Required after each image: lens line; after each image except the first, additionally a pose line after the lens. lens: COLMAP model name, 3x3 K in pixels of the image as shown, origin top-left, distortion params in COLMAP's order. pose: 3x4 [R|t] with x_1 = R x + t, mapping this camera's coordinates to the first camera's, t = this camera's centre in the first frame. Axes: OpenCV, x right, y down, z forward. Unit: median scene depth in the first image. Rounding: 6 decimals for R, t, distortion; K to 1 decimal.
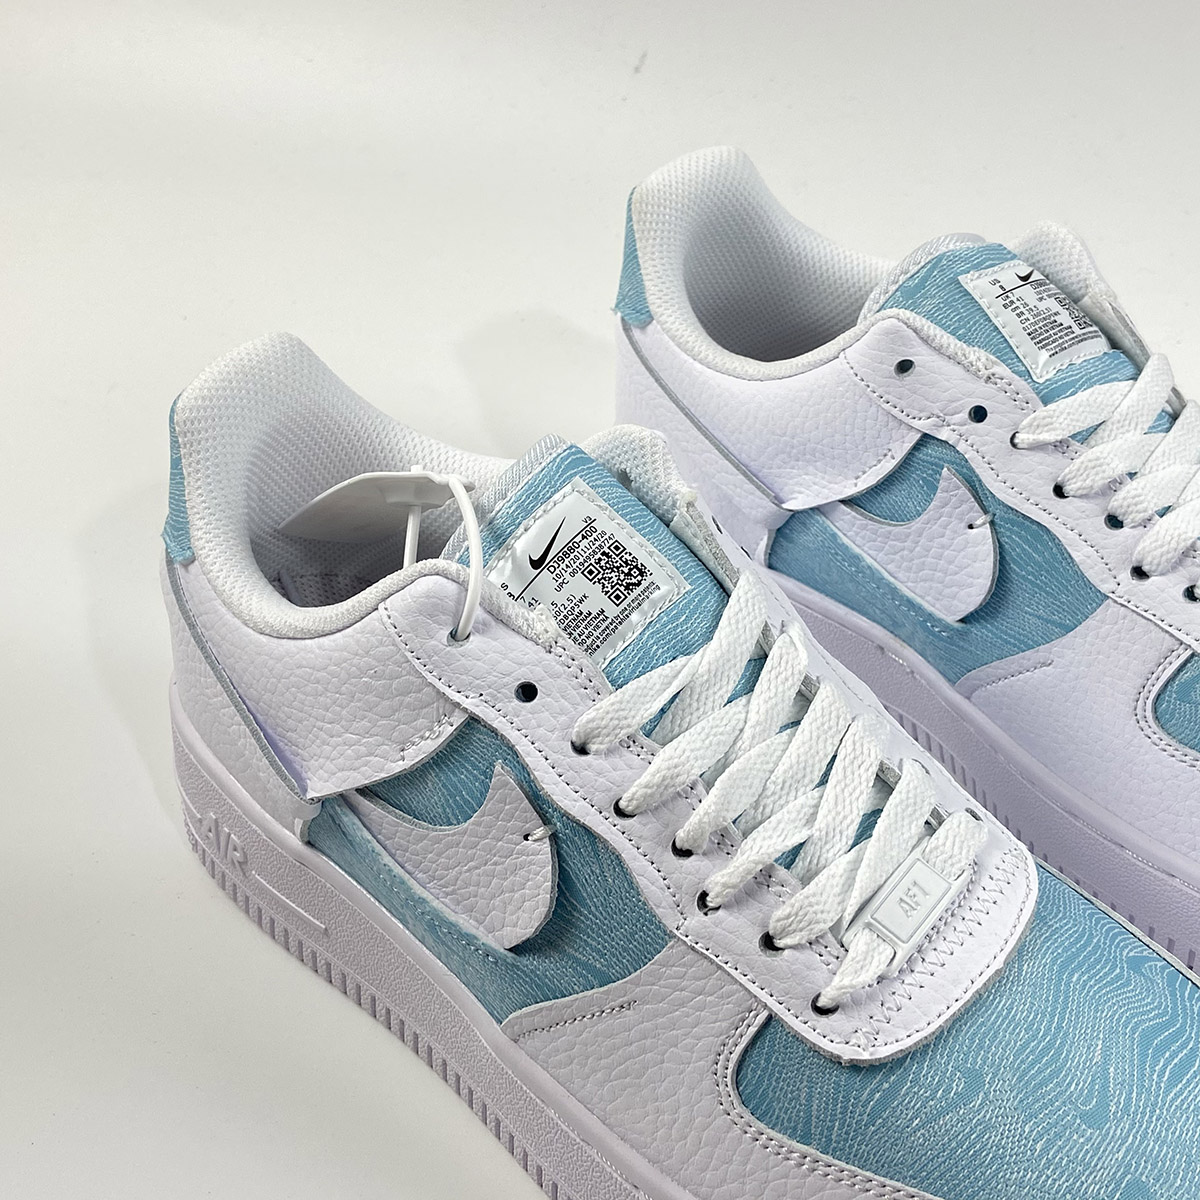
lens RADIAL K [[1785.6, 0, 600.0], [0, 1785.6, 600.0], [0, 0, 1]] dist [0.188717, -0.488252]
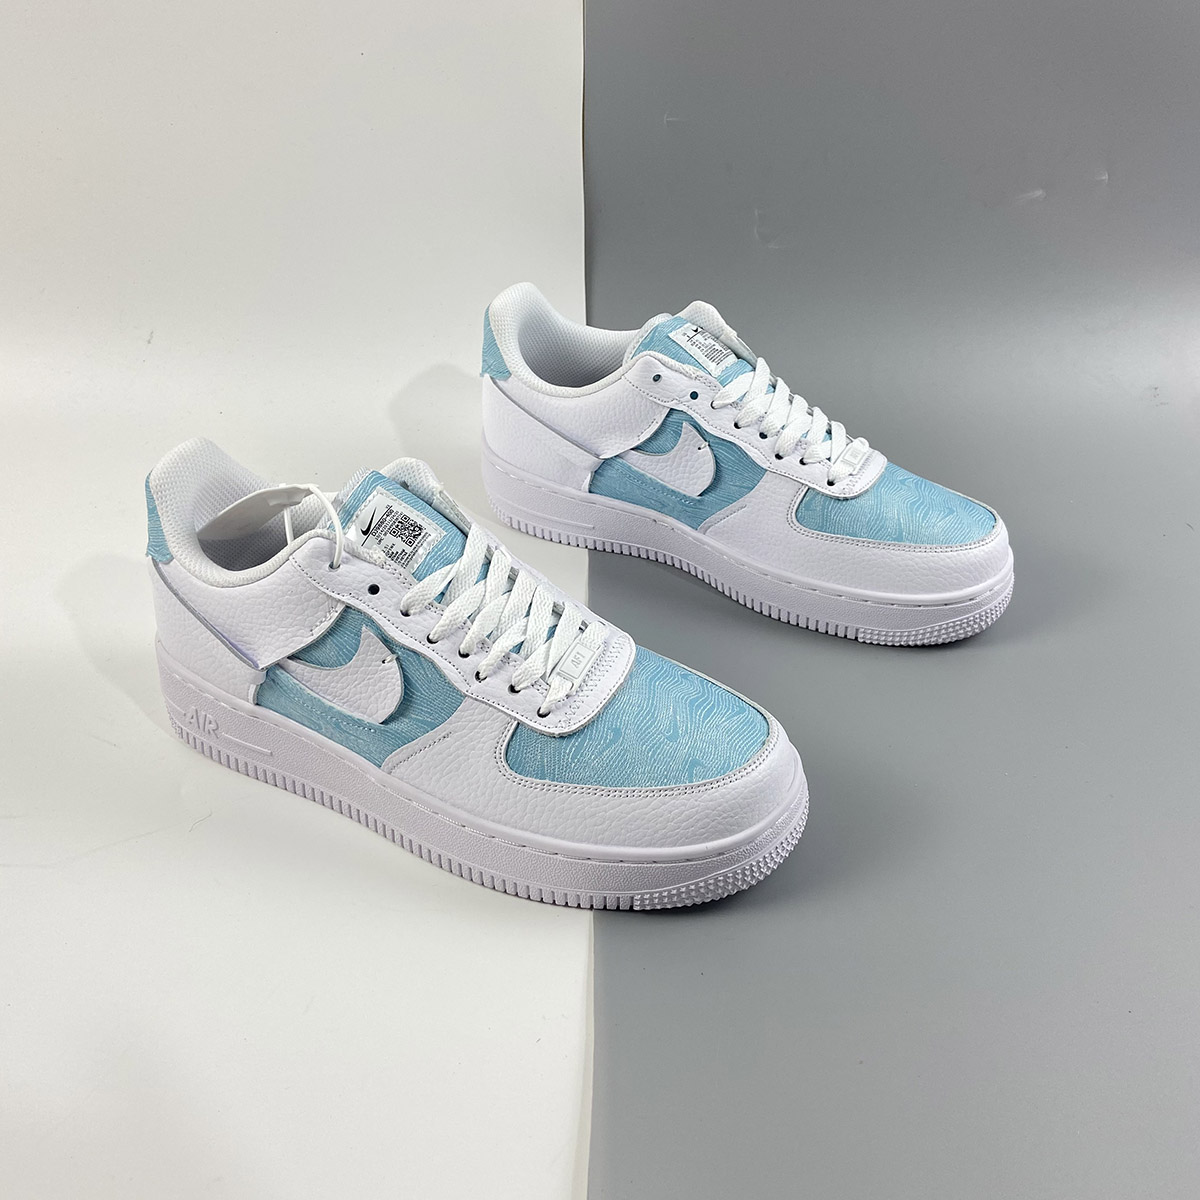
lens RADIAL K [[1239.3, 0, 600.0], [0, 1239.3, 600.0], [0, 0, 1]] dist [0.093335, -0.014614]
pose [[0.969400, -0.133008, 0.206332, -0.083577], [0.143375, 0.989011, -0.036067, 0.148285], [-0.199268, 0.064546, 0.977817, -0.387496]]
